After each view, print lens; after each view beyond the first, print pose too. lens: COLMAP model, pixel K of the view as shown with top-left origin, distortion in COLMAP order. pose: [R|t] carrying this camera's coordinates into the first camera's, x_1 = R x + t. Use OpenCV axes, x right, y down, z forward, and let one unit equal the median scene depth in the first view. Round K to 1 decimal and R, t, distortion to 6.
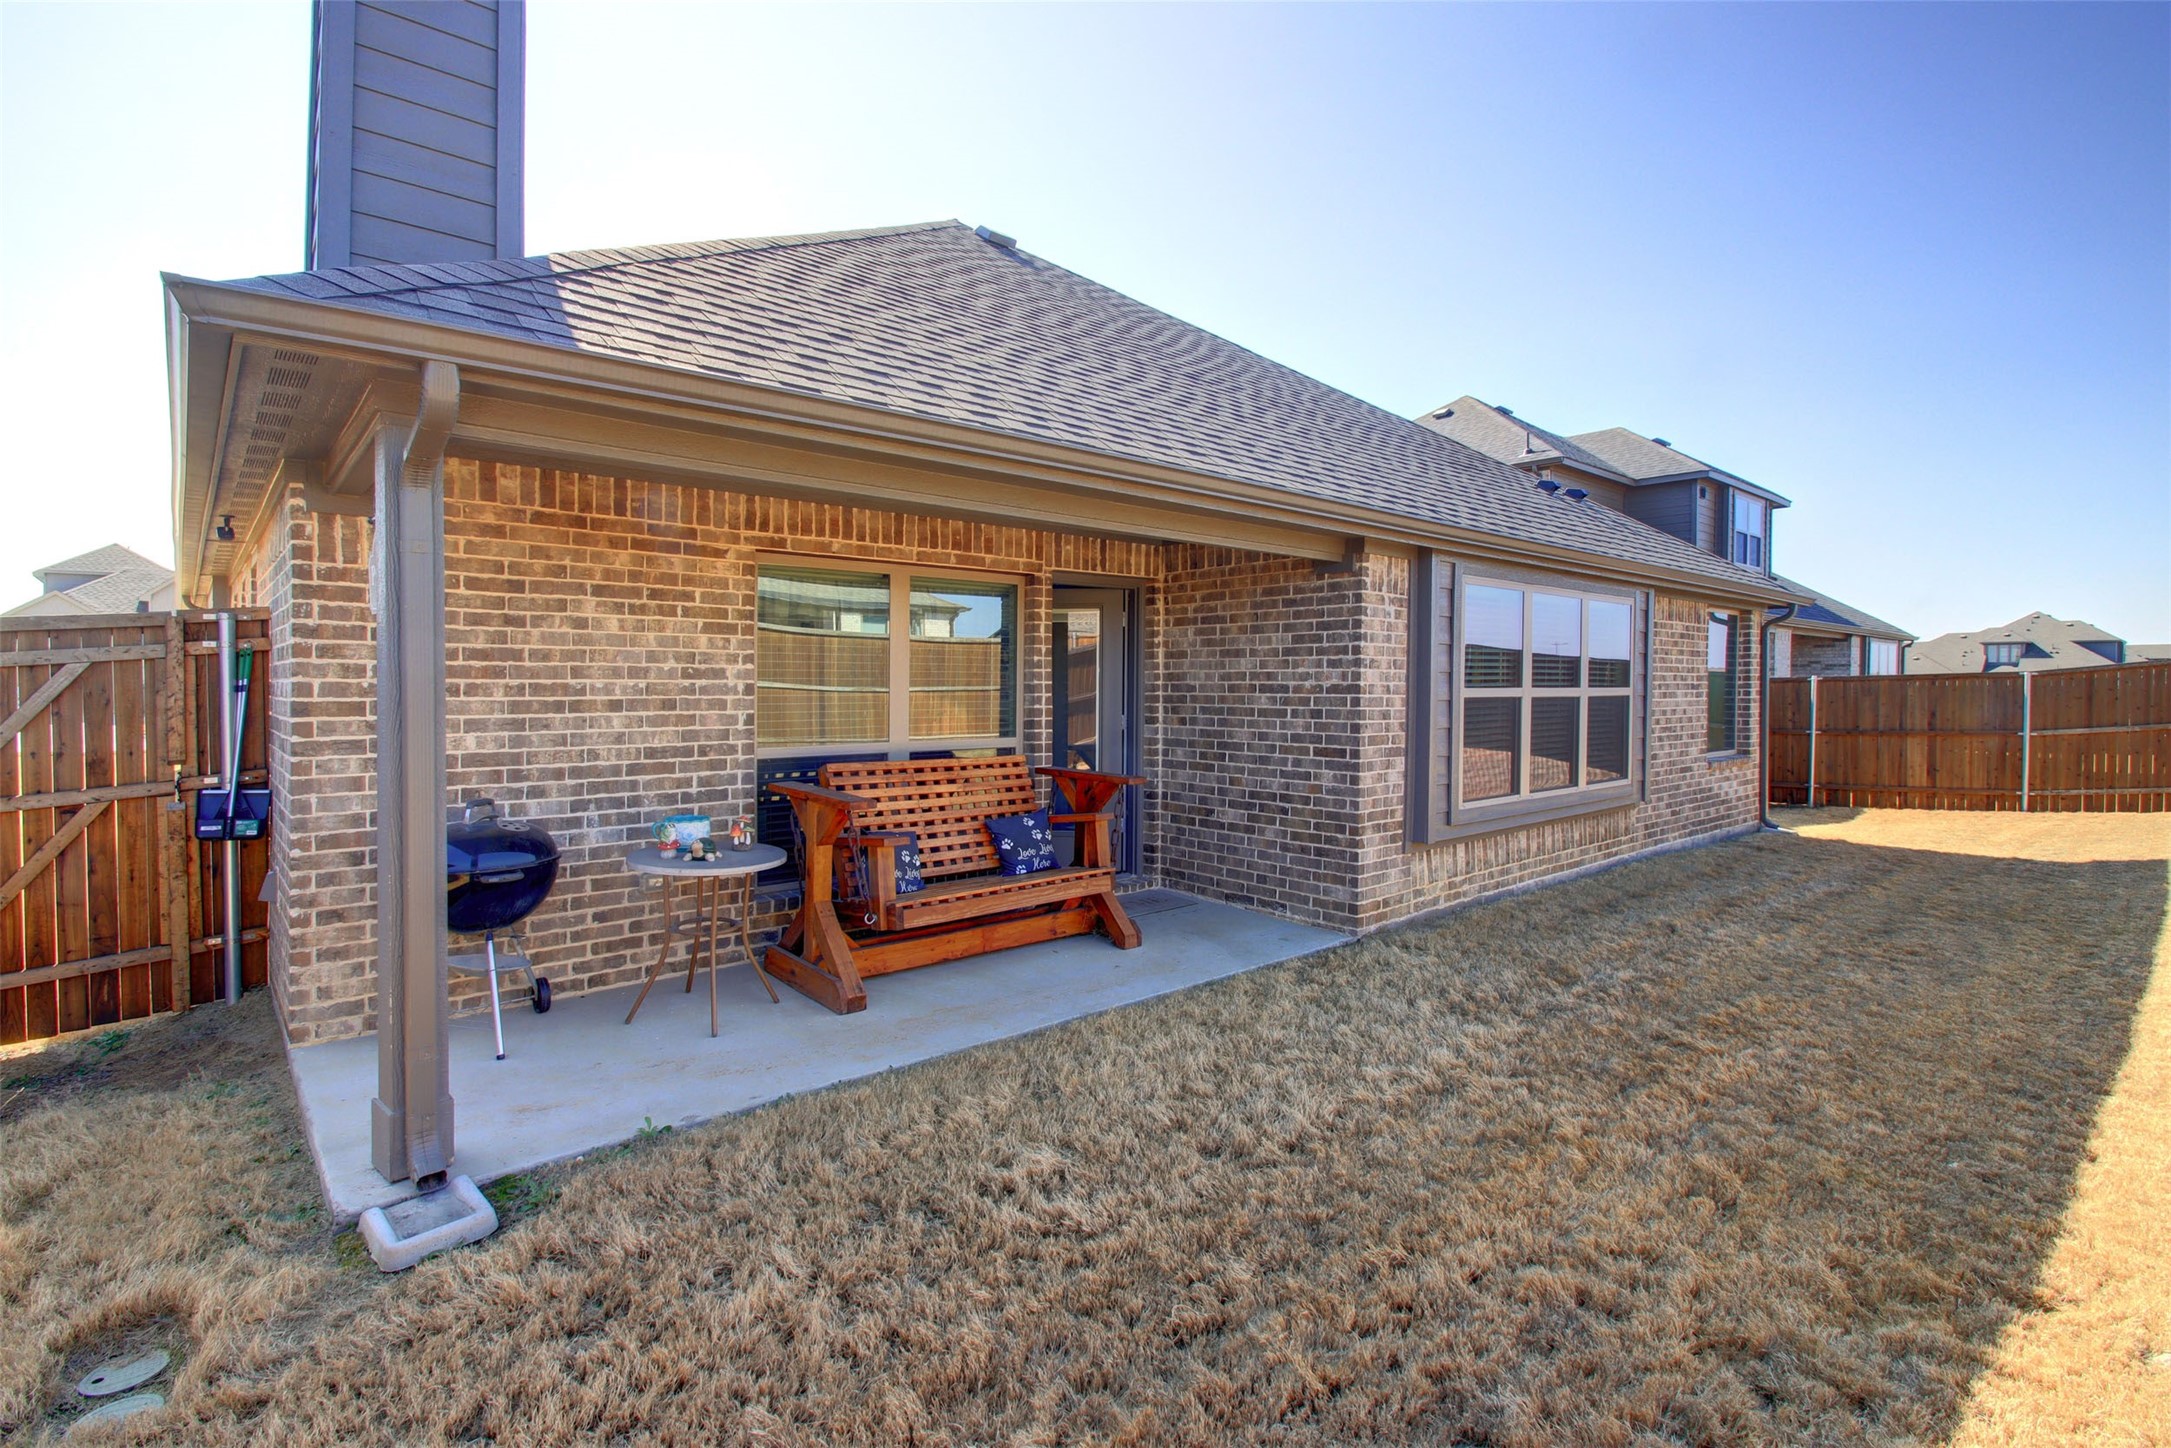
lens RADIAL K [[1025.2, 0, 1089.7], [0, 1025.2, 713.5], [0, 0, 1]] dist [0.004698, -0.007419]
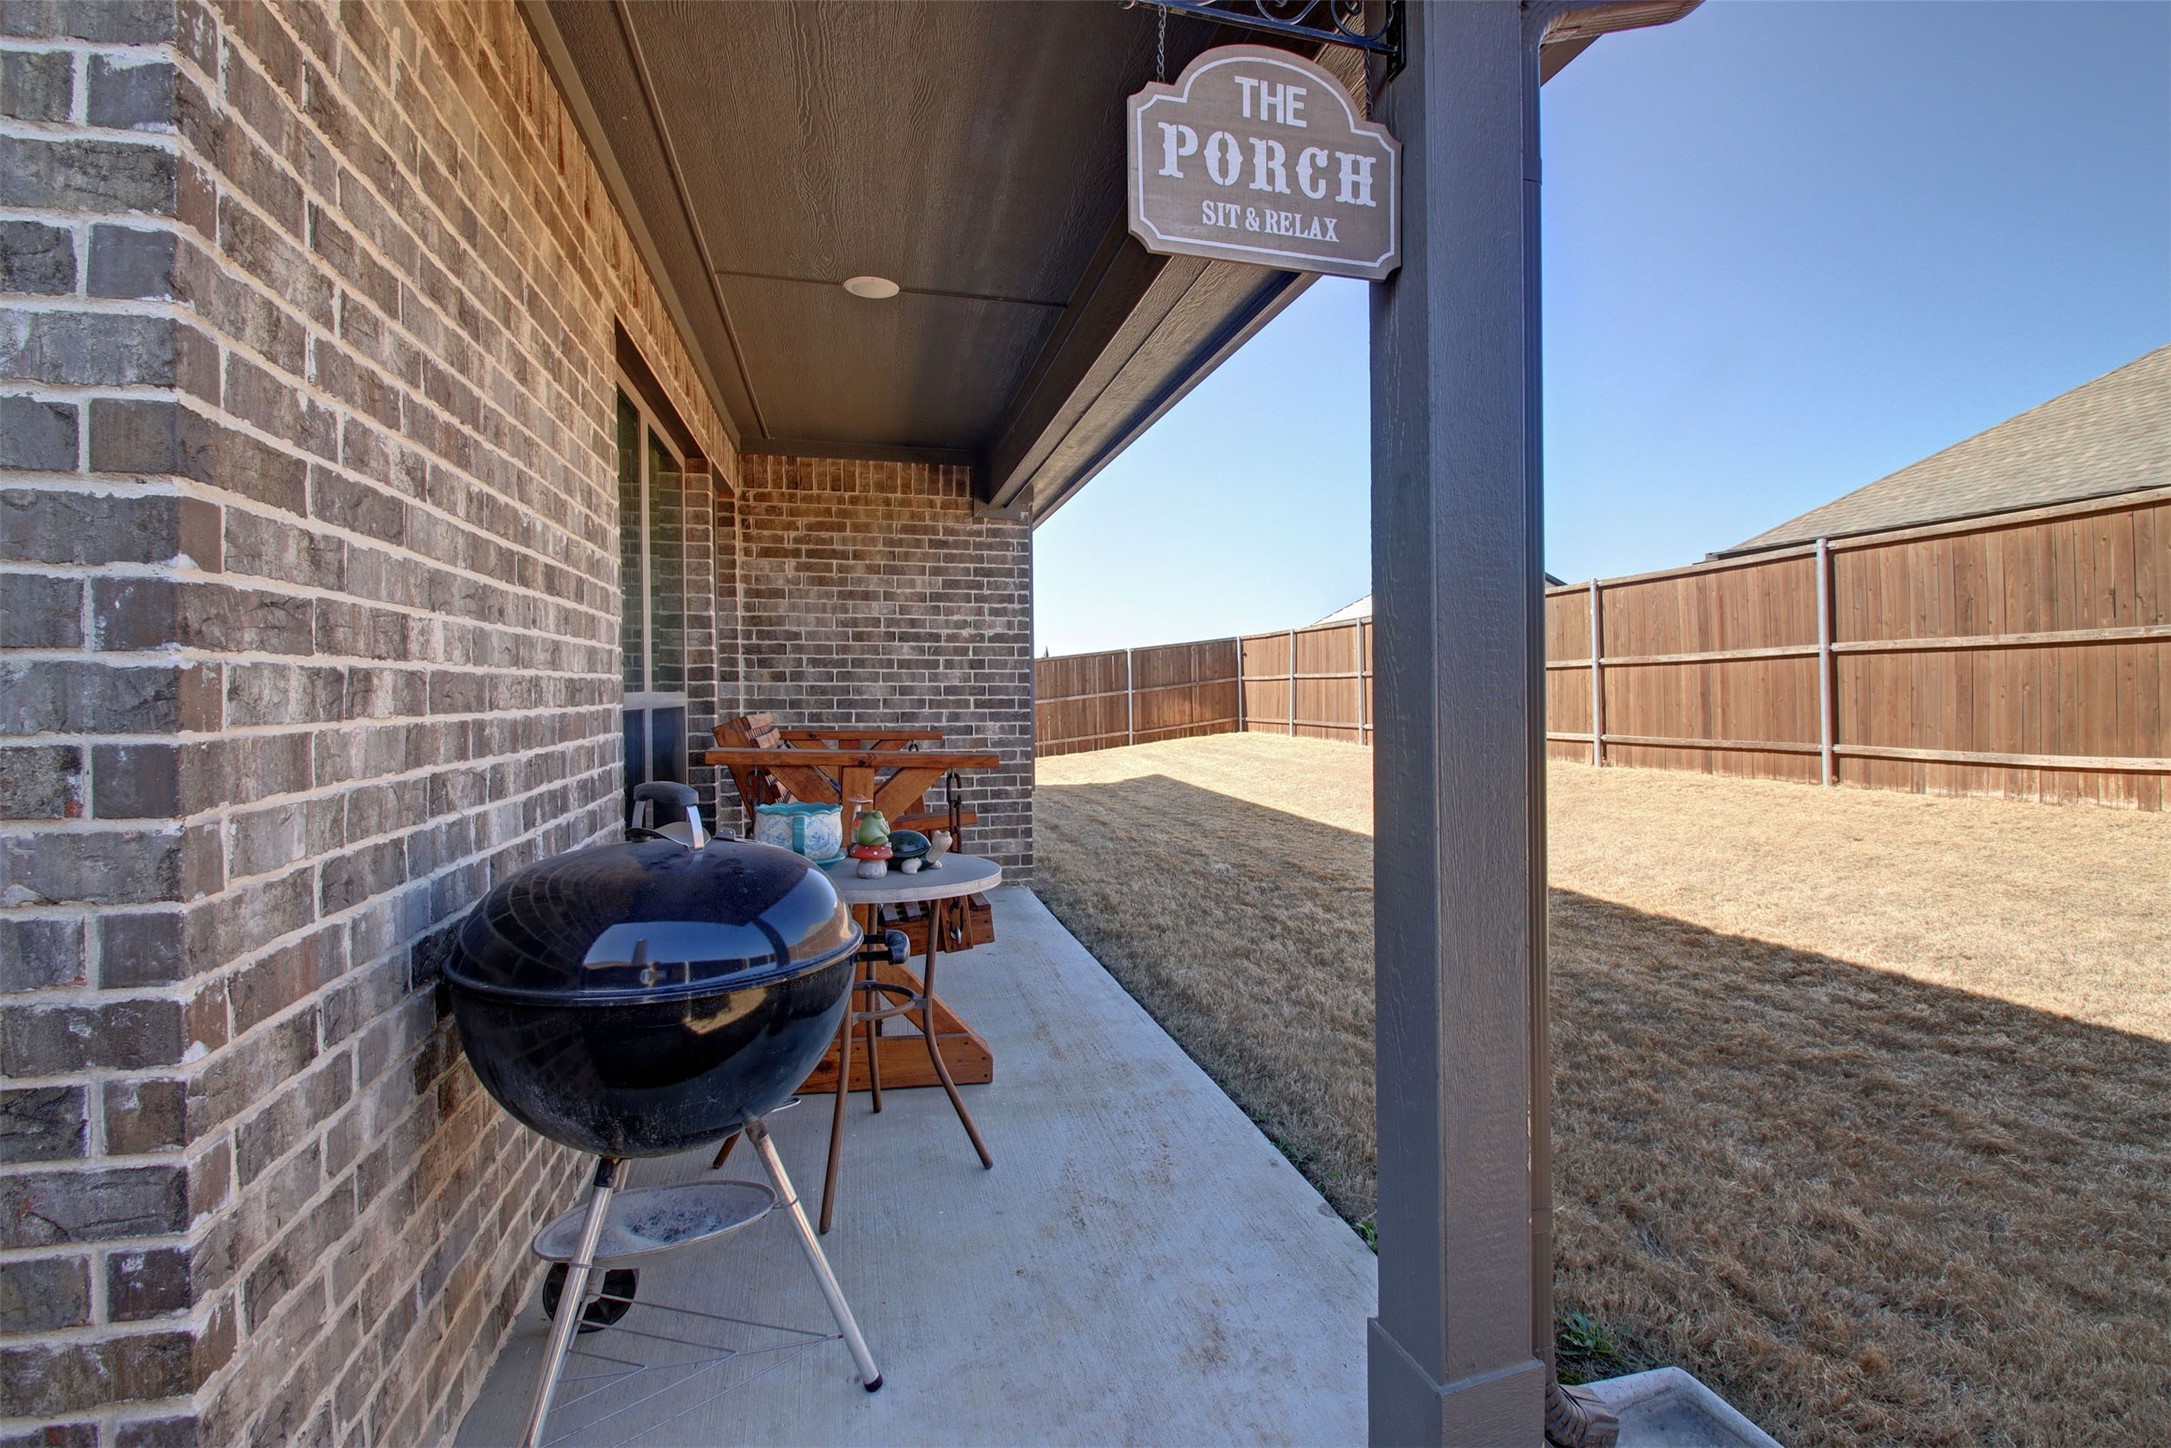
lens RADIAL K [[1025.2, 0, 1092.1], [0, 1025.2, 711.6], [0, 0, 1]] dist [0.004698, -0.007419]
pose [[0.470114, -0.019875, 0.882382, -0.544937], [0.026694, 0.999609, 0.008293, 0.037733], [-0.882202, 0.019655, 0.470461, 0.438481]]
